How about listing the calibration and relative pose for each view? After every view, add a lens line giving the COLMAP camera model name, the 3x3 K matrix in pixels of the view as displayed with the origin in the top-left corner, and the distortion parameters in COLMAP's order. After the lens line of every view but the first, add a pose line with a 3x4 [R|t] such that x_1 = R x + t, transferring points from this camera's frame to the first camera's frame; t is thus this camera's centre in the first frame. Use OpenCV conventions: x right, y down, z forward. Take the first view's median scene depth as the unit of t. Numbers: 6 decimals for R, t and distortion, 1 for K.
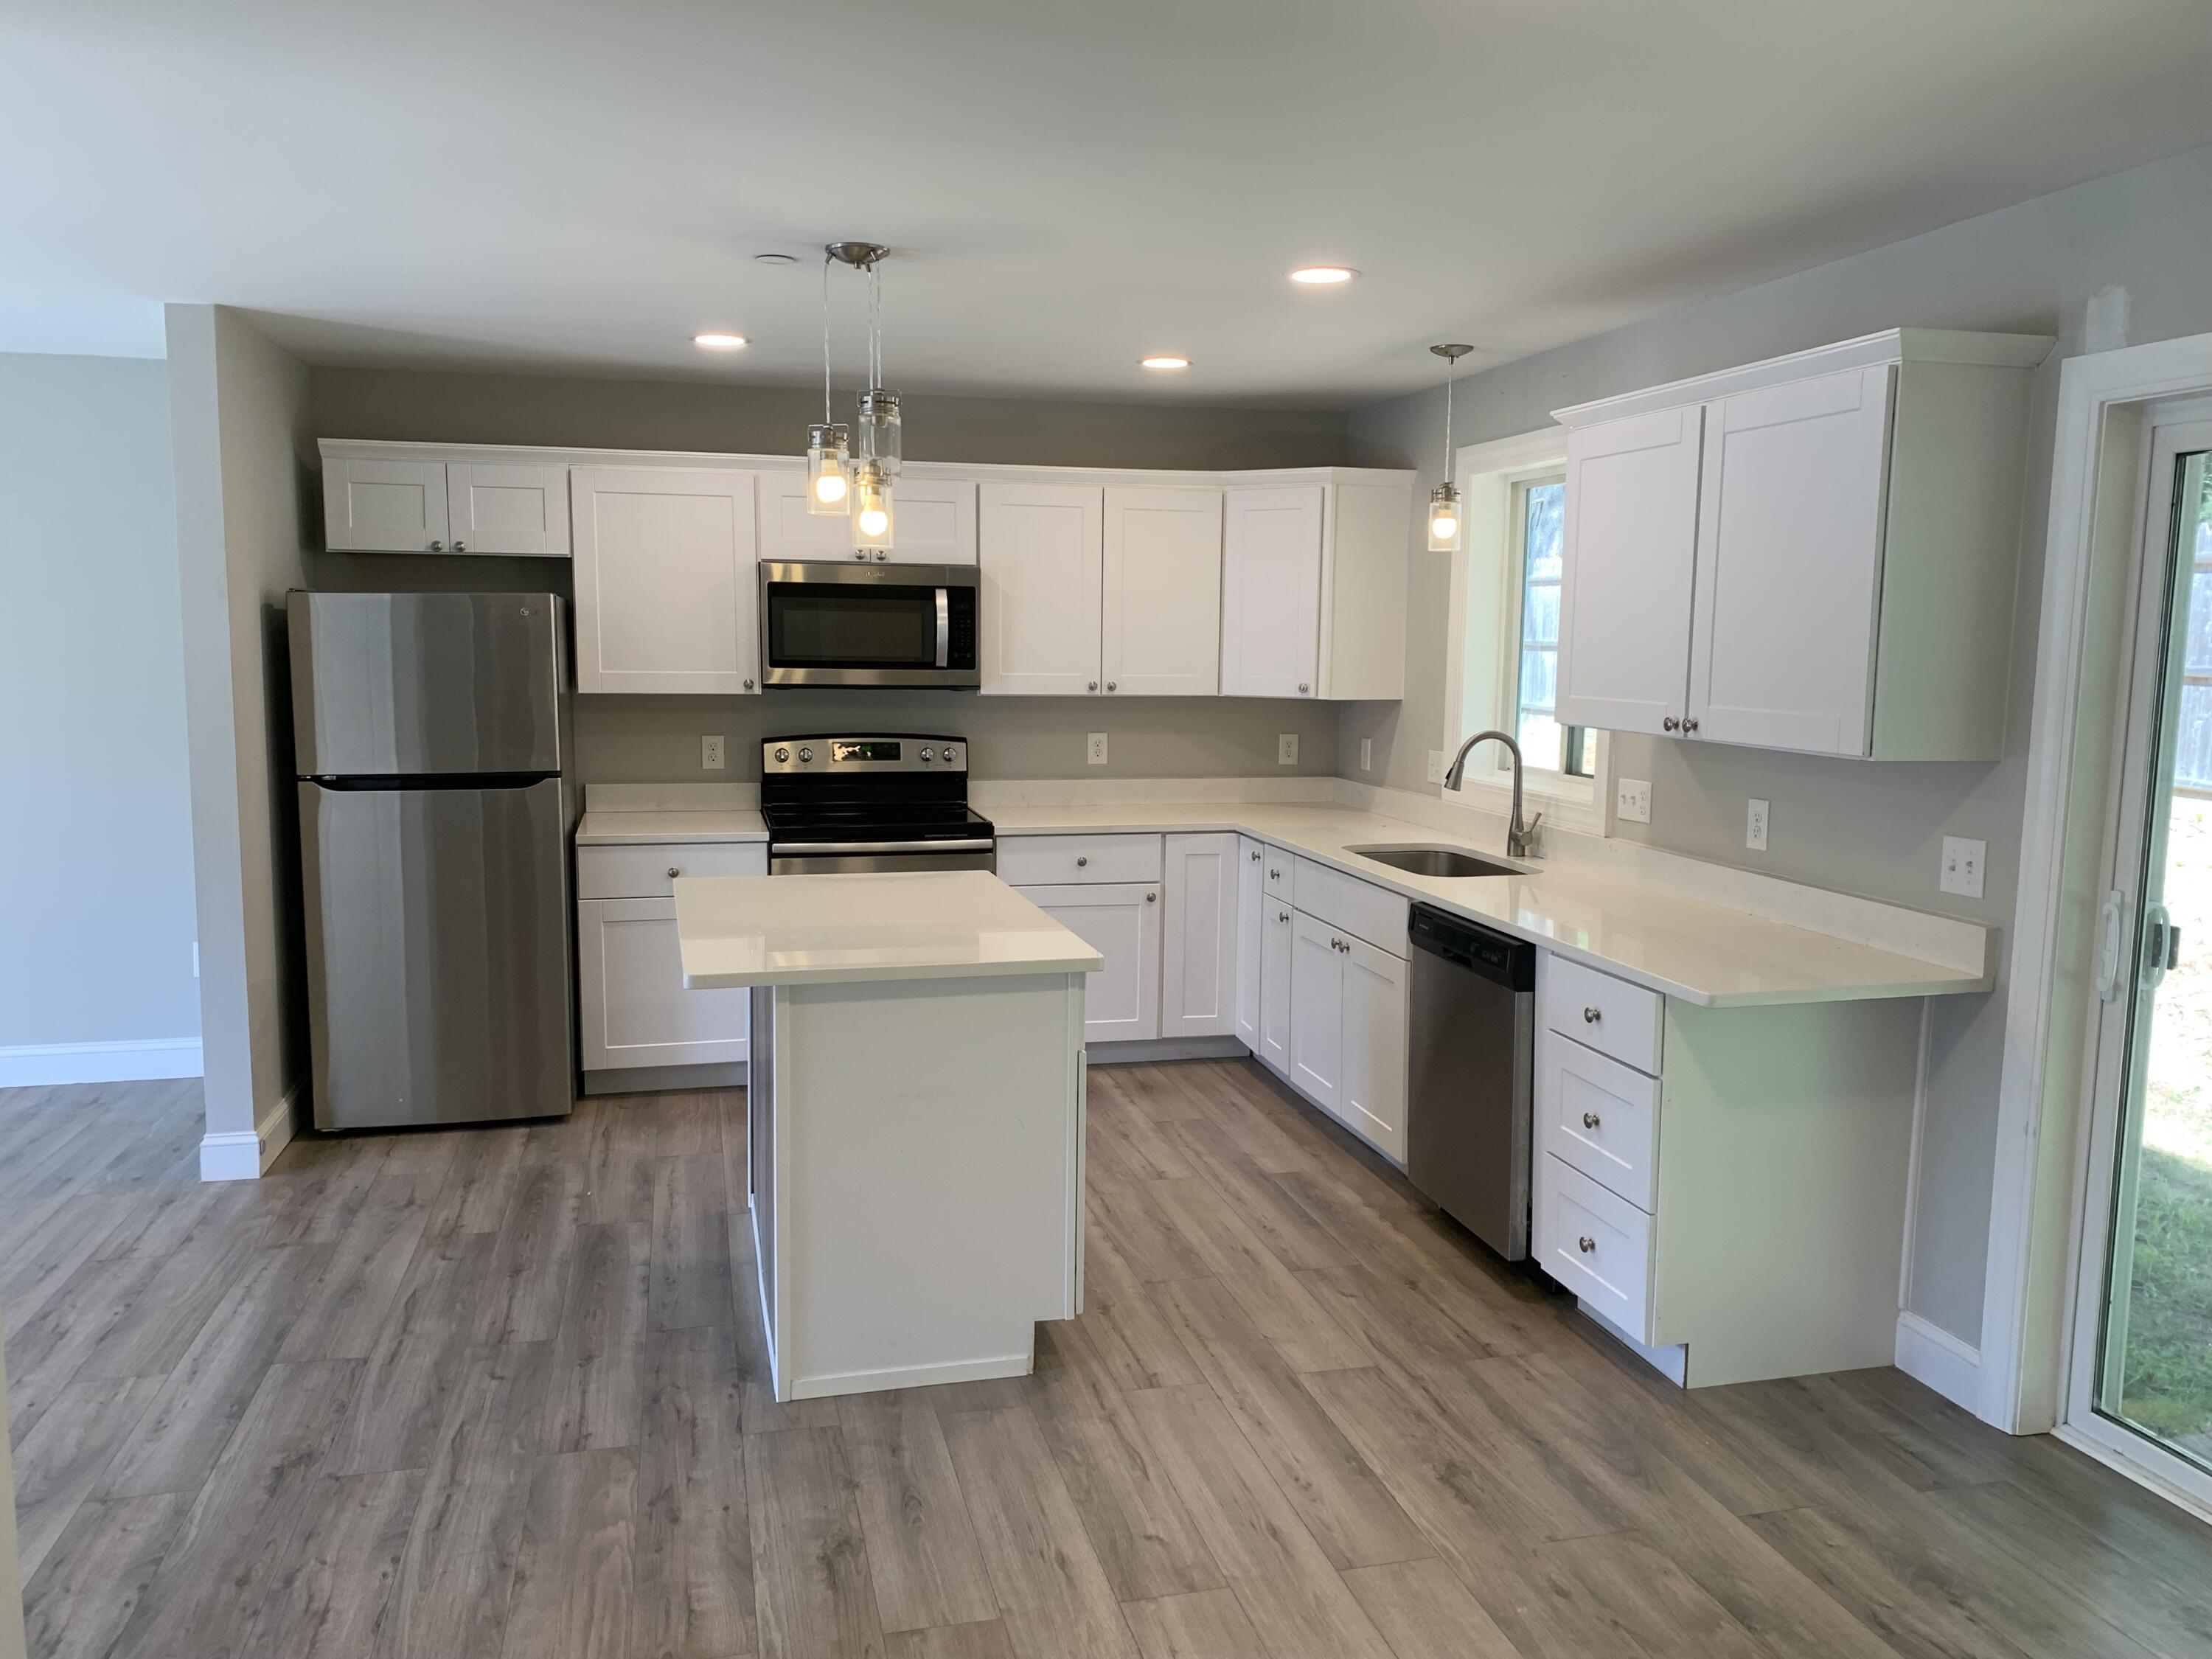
lens RADIAL K [[1679.6, 0, 1104.2], [0, 1679.6, 820.1], [0, 0, 1]] dist [0.085917, -0.121786]
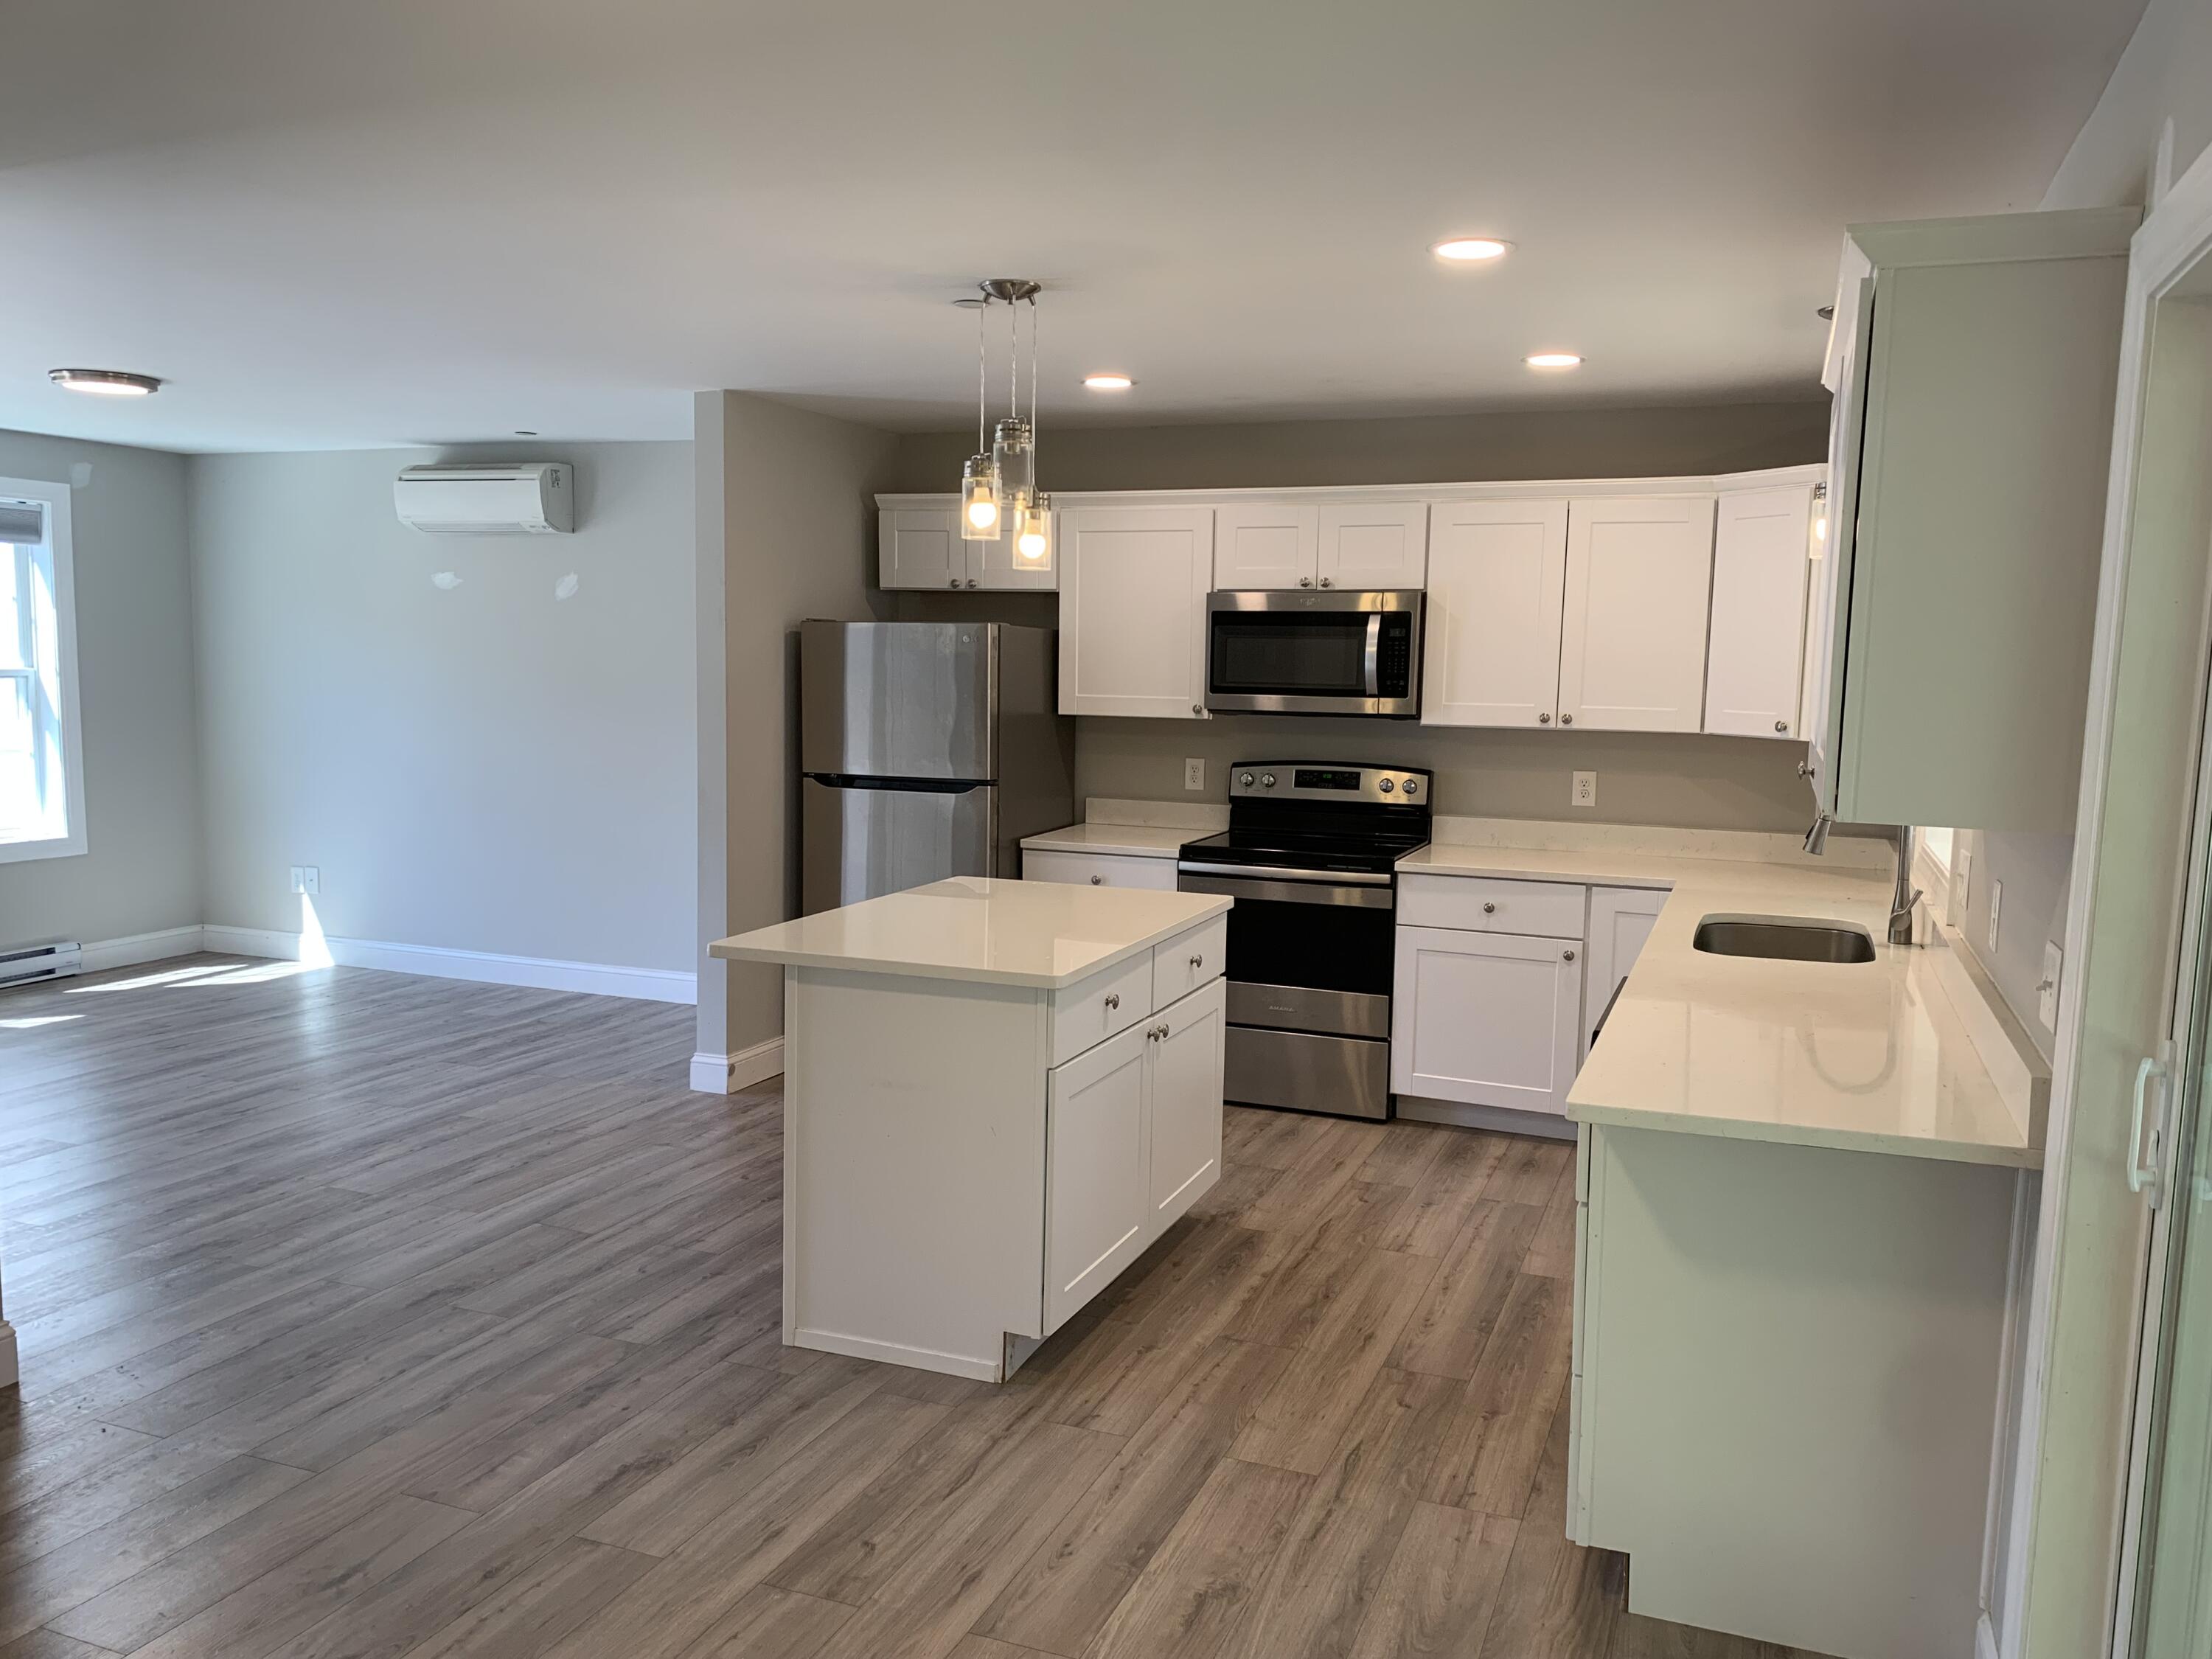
lens RADIAL K [[1679.6, 0, 1104.2], [0, 1679.6, 820.1], [0, 0, 1]] dist [0.085917, -0.121786]
pose [[0.813430, 0.060575, -0.578500, 0.456333], [-0.075551, 0.997140, -0.001822, -0.007272], [0.576736, 0.045189, 0.815680, 0.161108]]
